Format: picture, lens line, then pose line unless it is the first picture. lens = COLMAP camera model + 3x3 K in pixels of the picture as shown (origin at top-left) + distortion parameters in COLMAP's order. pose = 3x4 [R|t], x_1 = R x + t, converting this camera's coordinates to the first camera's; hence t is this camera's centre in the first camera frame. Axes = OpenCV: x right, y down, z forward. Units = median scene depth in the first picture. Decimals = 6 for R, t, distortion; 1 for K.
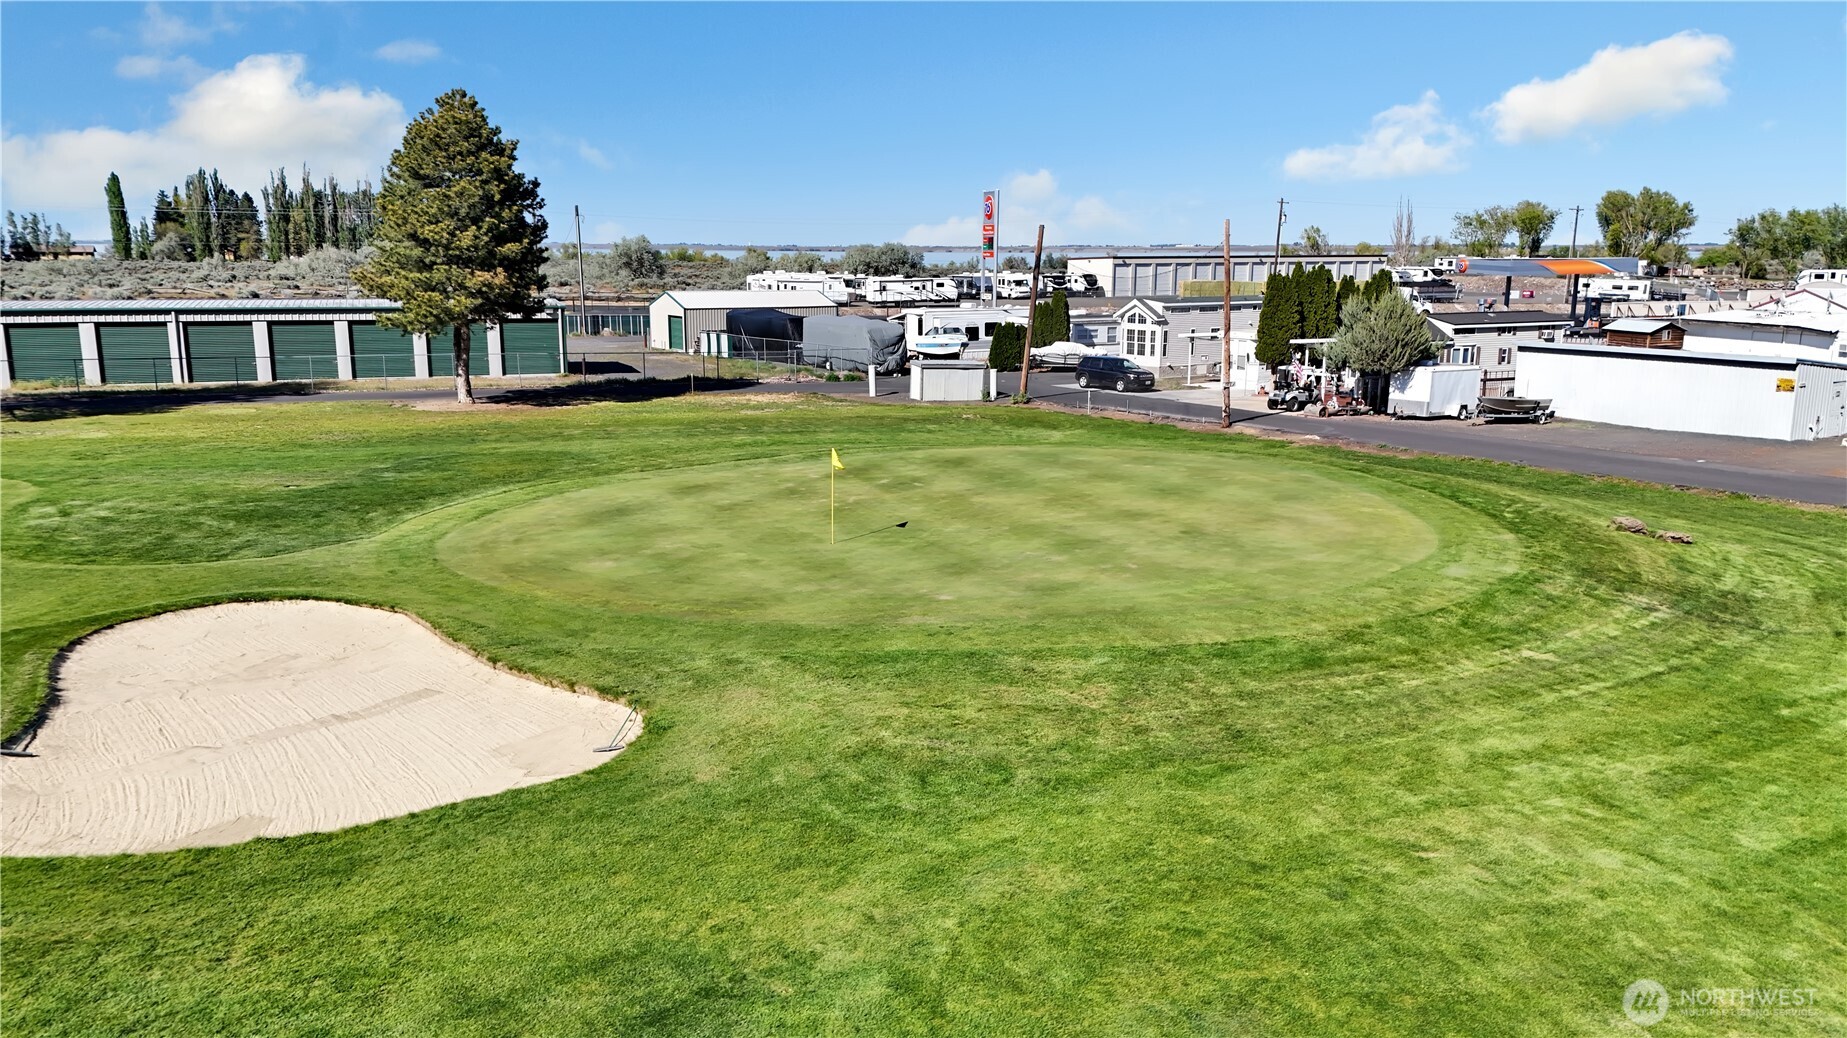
lens RADIAL K [[1352.6, 0, 924.0], [0, 1352.6, 520.7], [0, 0, 1]] dist [0.144378, -0.188980]
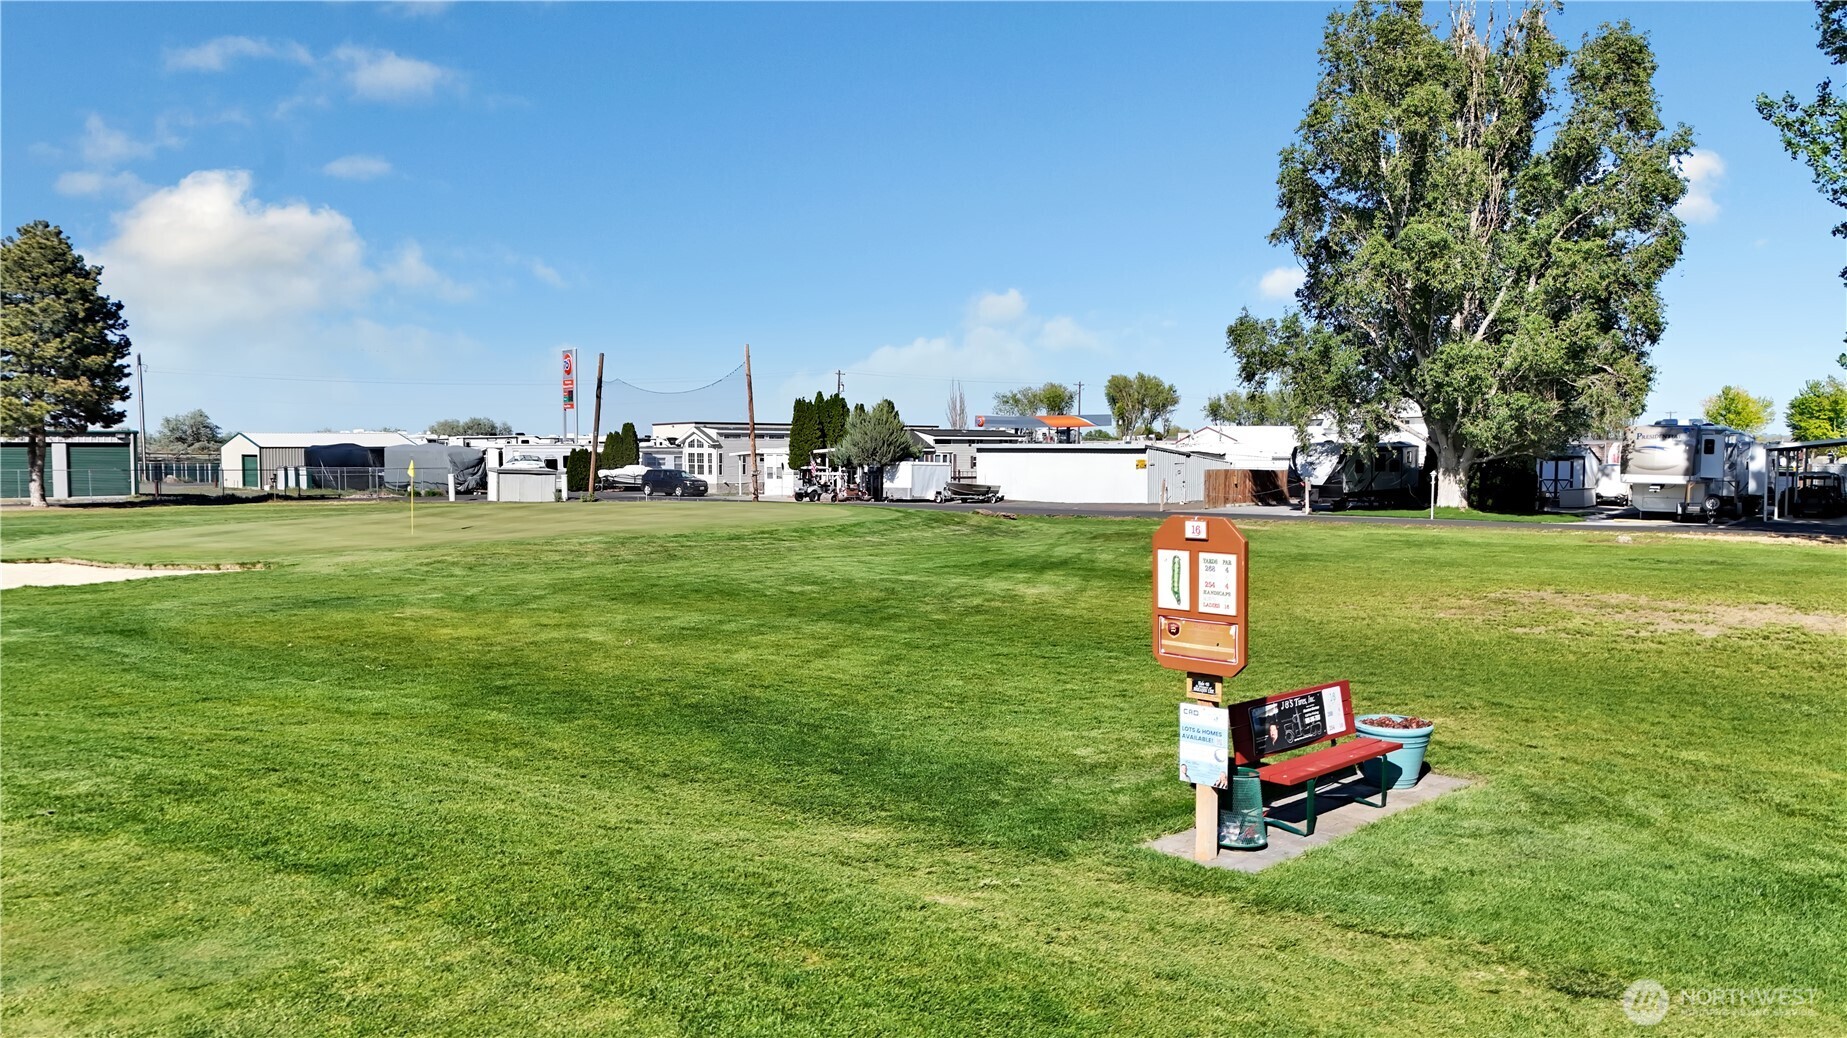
lens RADIAL K [[1309.9, 0, 923.5], [0, 1309.9, 519.0], [0, 0, 1]] dist [0.029041, 0.001161]
pose [[0.954699, -0.027756, 0.296277, 0.011041], [0.064250, 0.991383, -0.114157, 0.071404], [-0.290555, 0.128021, 0.948255, -0.141547]]
